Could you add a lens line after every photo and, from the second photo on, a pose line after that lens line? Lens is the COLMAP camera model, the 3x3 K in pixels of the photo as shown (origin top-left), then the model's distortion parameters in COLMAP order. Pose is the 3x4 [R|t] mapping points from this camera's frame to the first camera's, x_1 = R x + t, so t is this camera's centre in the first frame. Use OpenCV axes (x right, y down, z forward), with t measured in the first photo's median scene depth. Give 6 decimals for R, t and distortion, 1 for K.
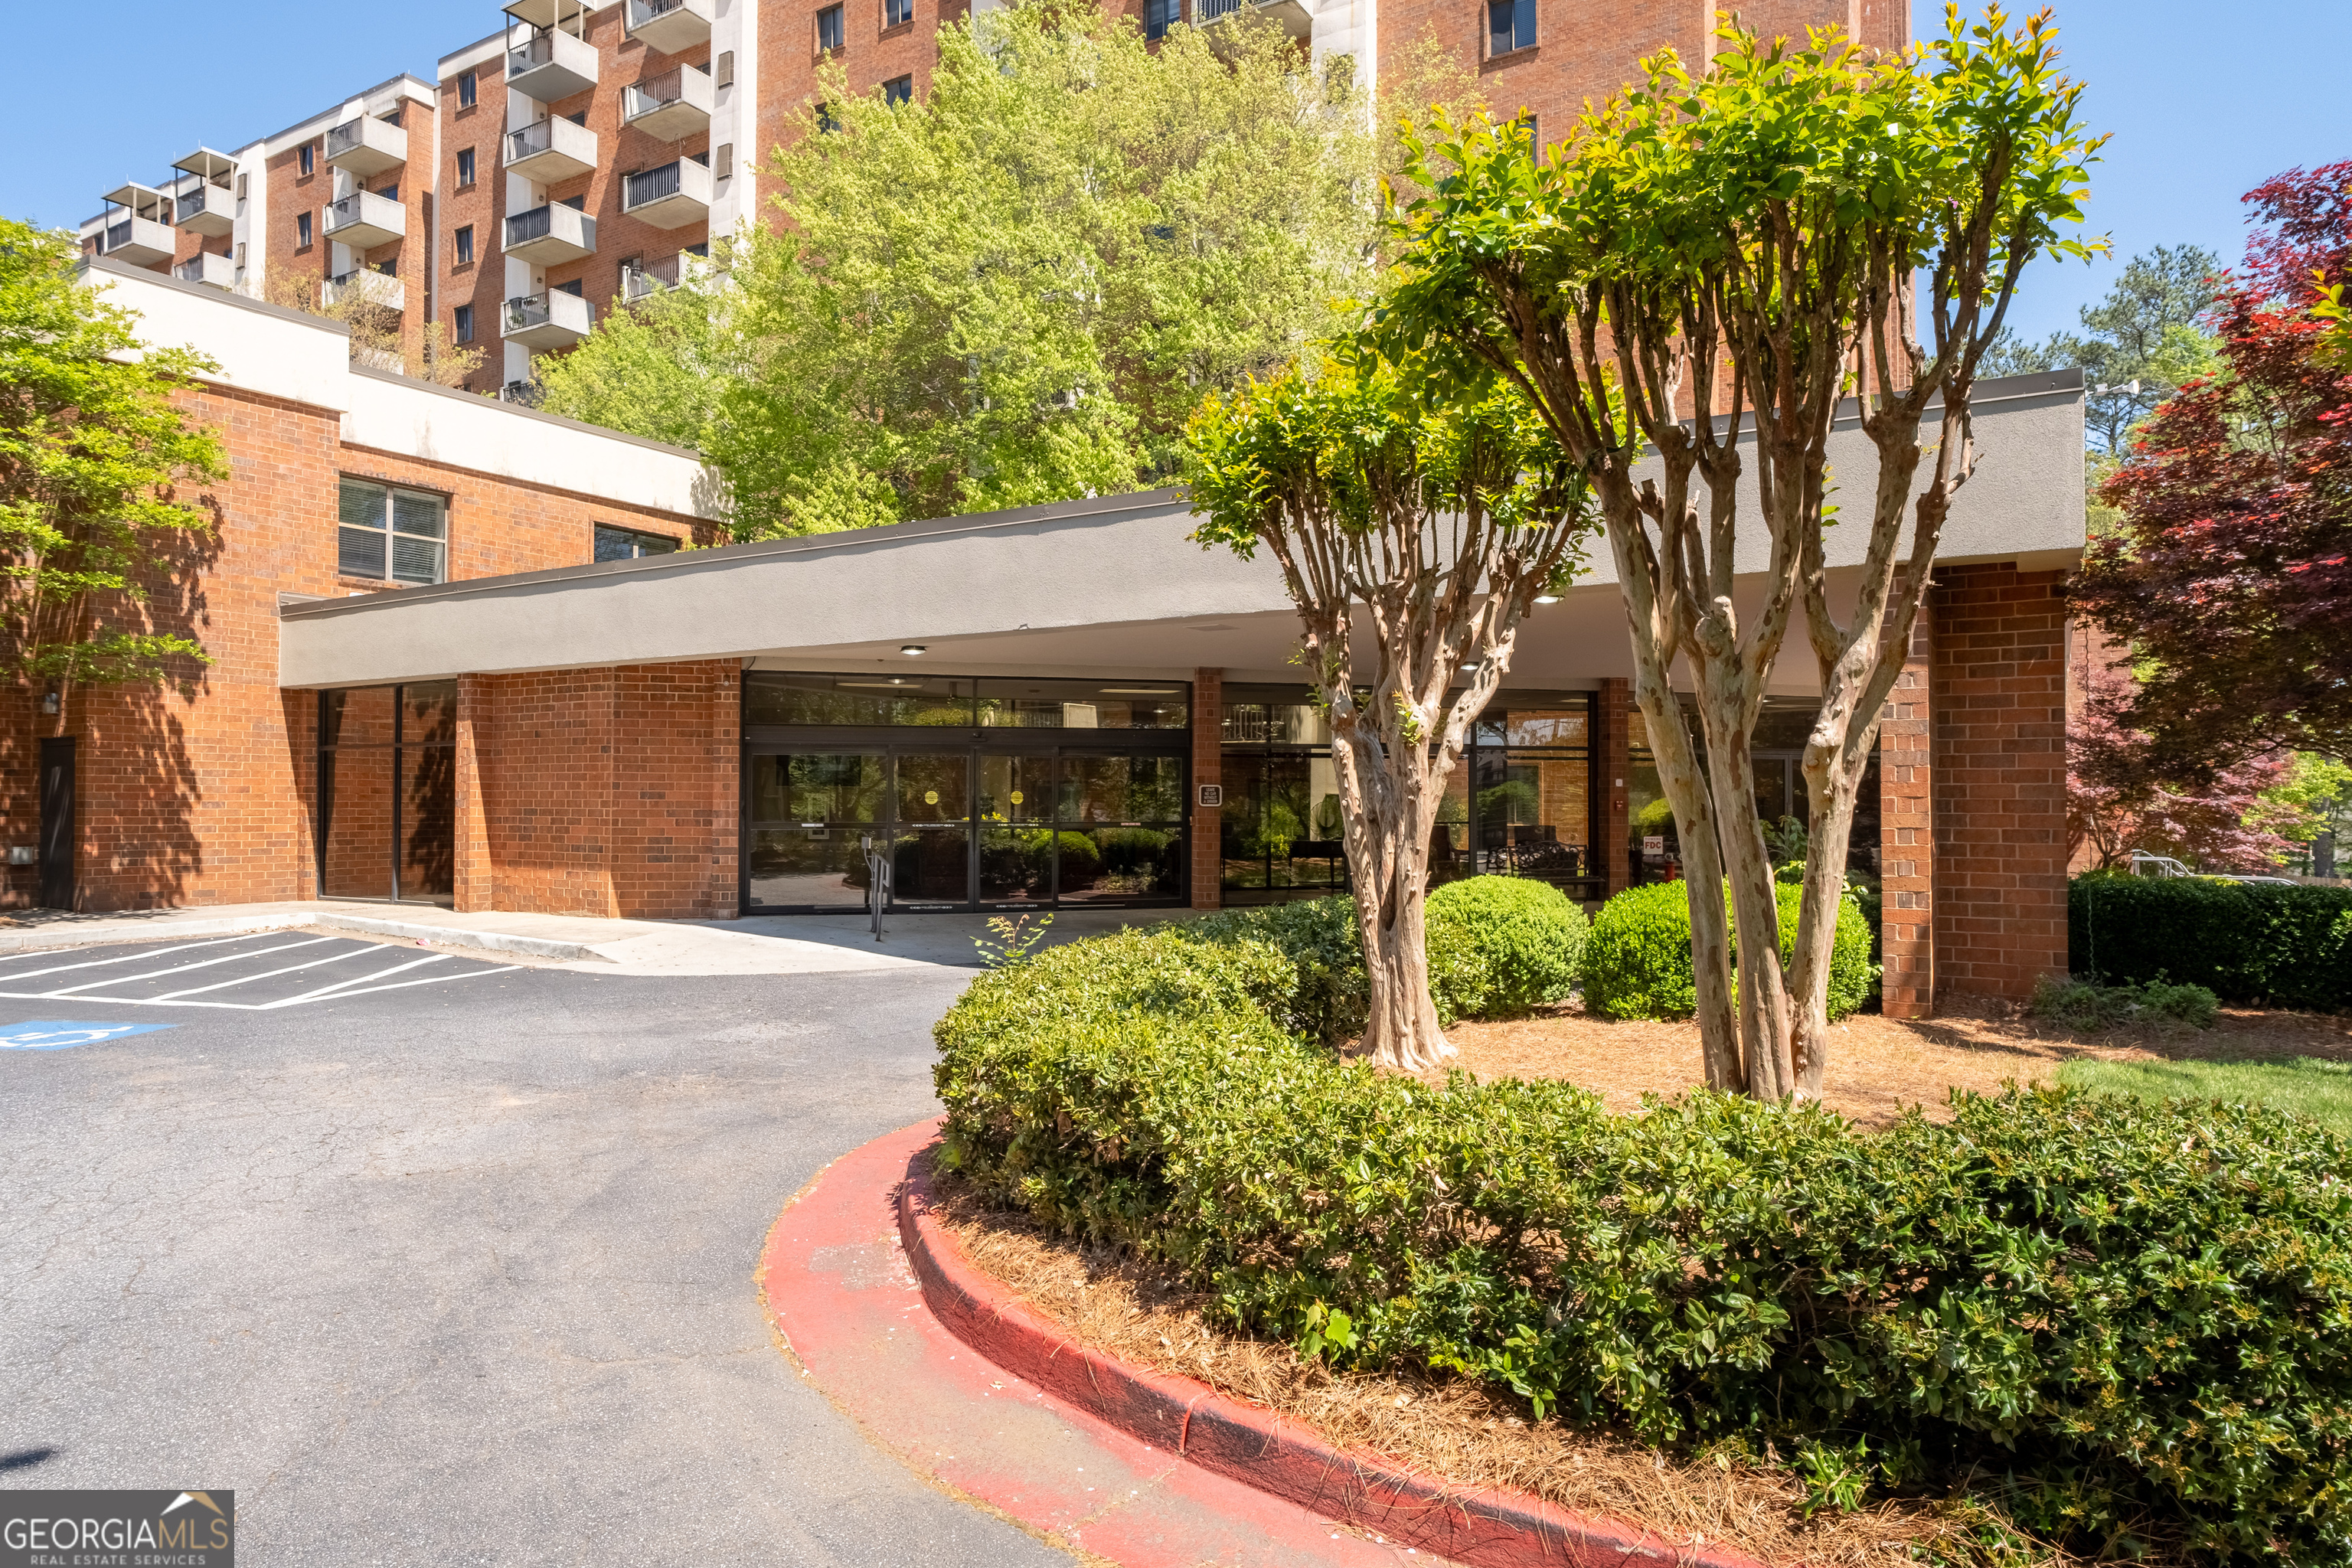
lens RADIAL K [[1438.1, 0, 1172.2], [0, 1438.1, 789.3], [0, 0, 1]] dist [0.001240, -0.001941]
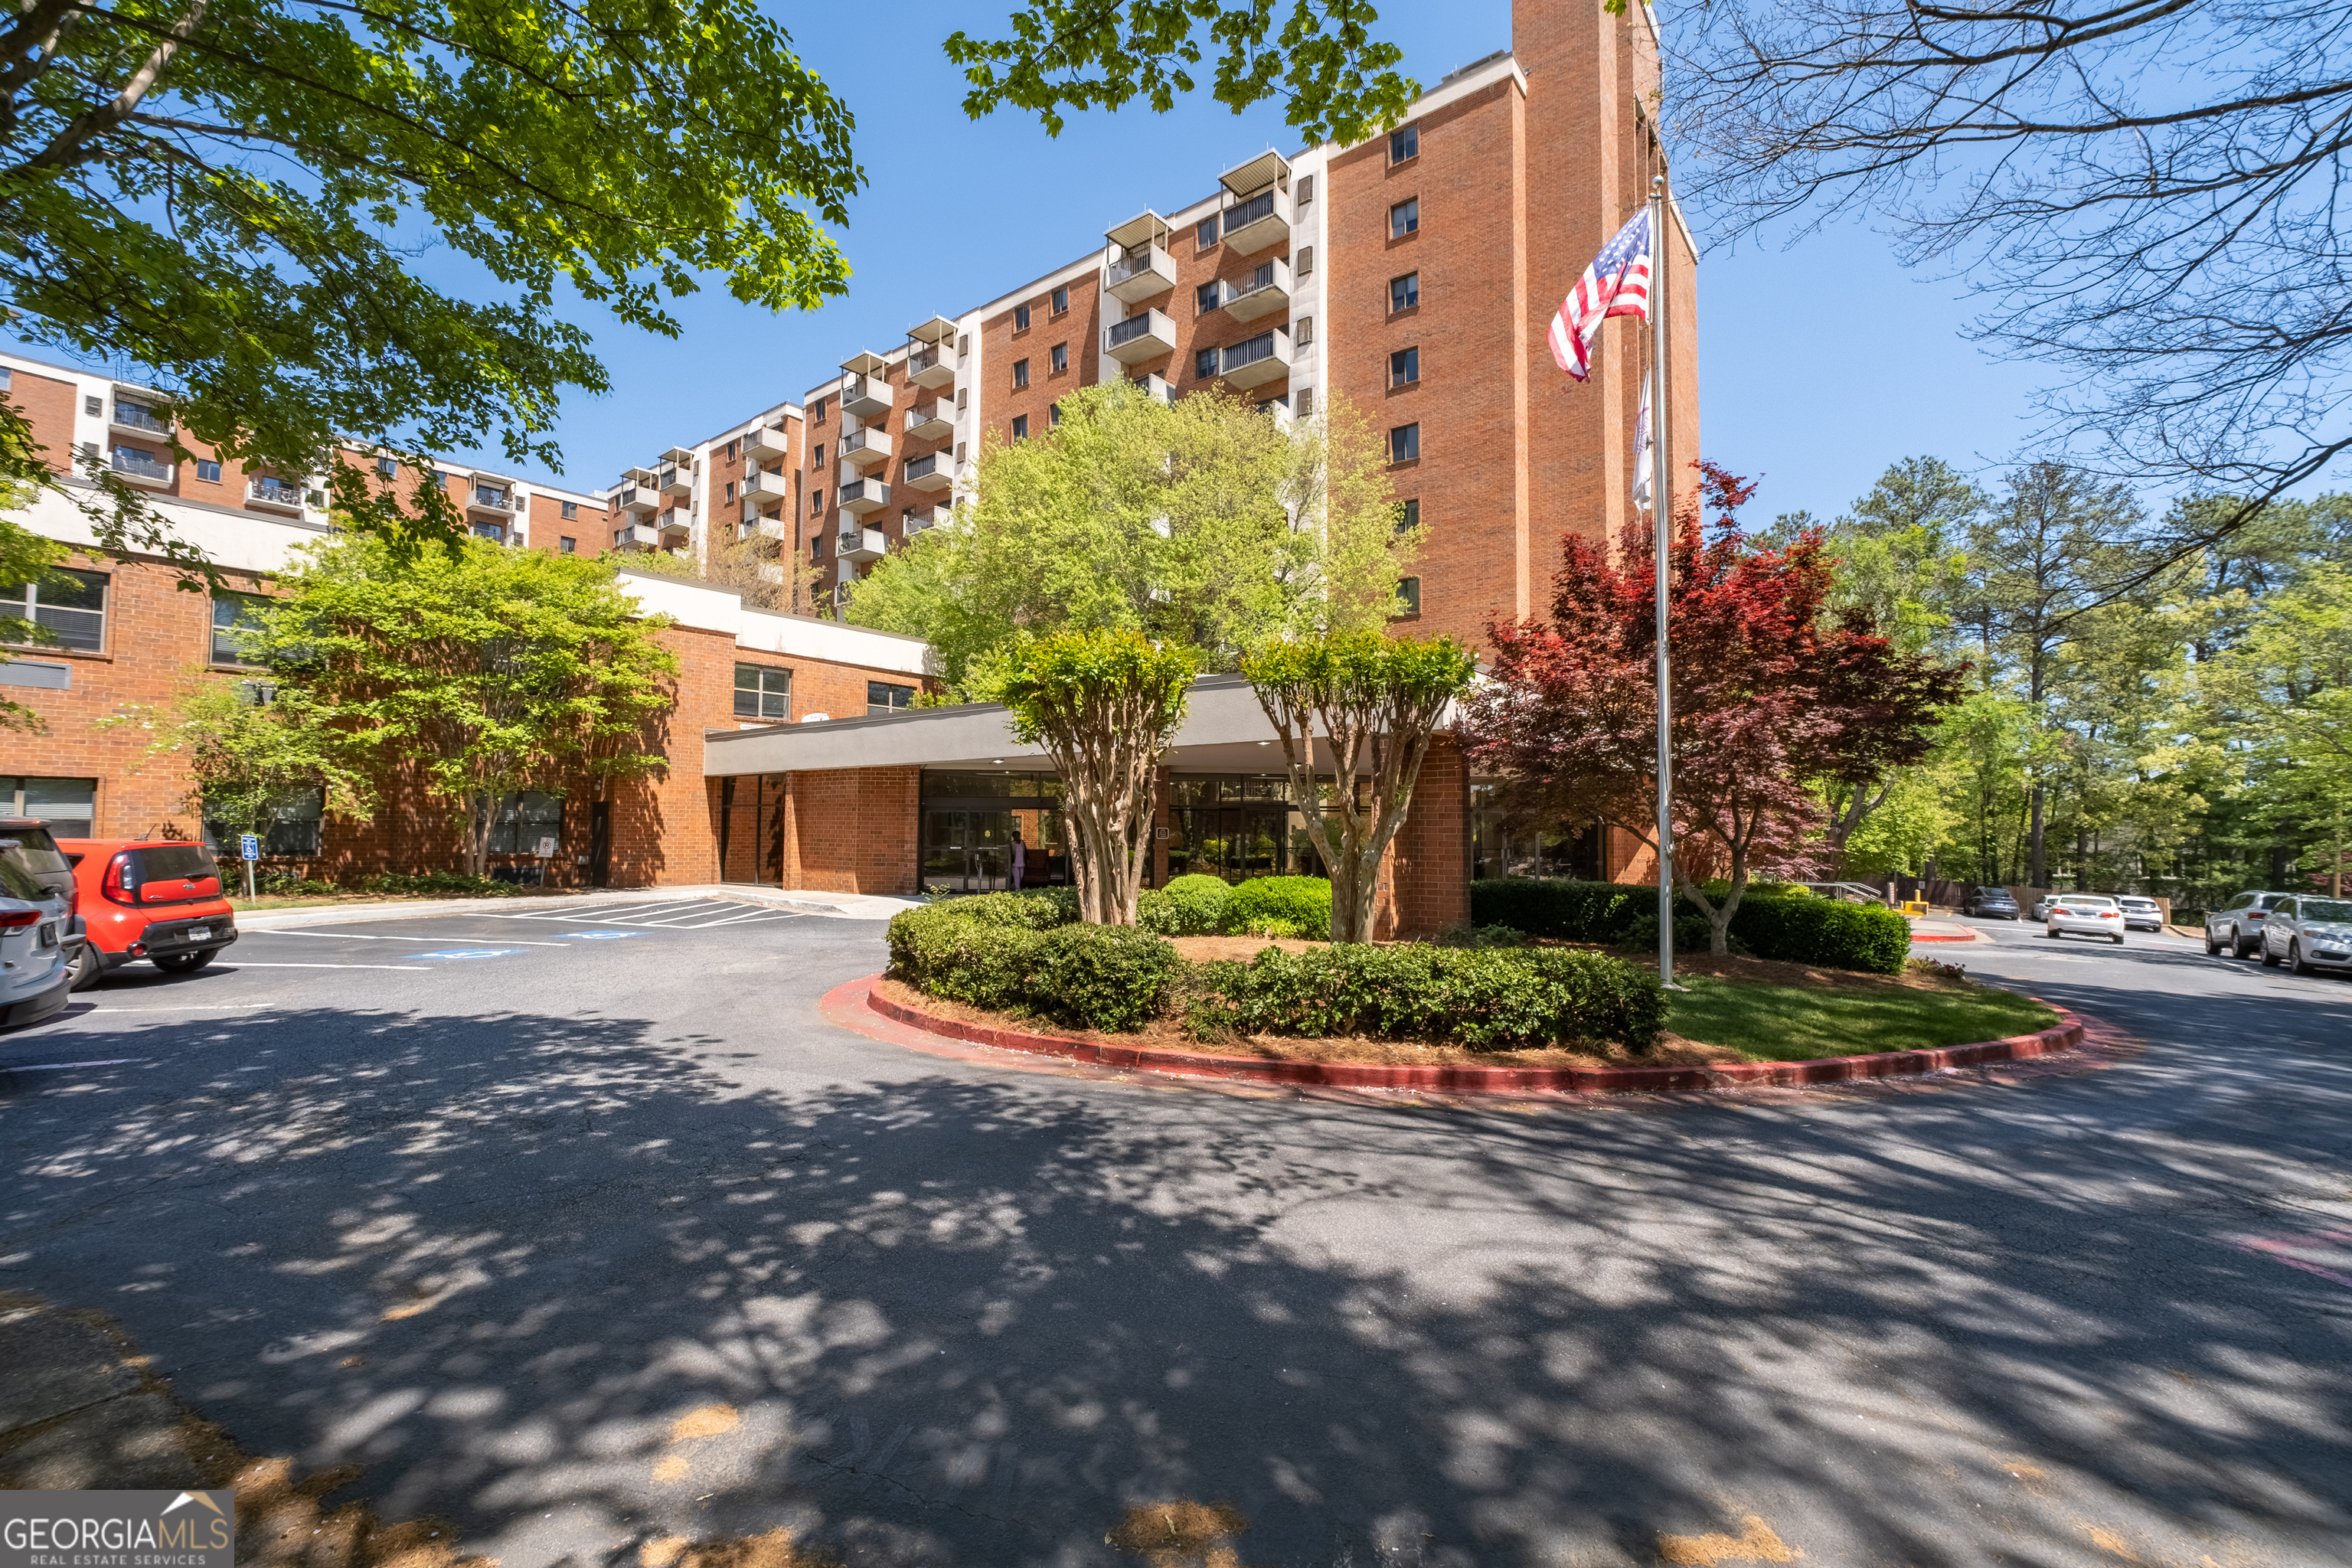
lens RADIAL K [[1031.7, 0, 1181.9], [0, 1031.7, 784.4], [0, 0, 1]] dist [0.001693, 0.000145]
pose [[0.991252, -0.002019, -0.131968, 0.104568], [-0.002516, 0.999412, -0.034192, -0.006287], [0.131959, 0.034225, 0.990664, -0.152405]]
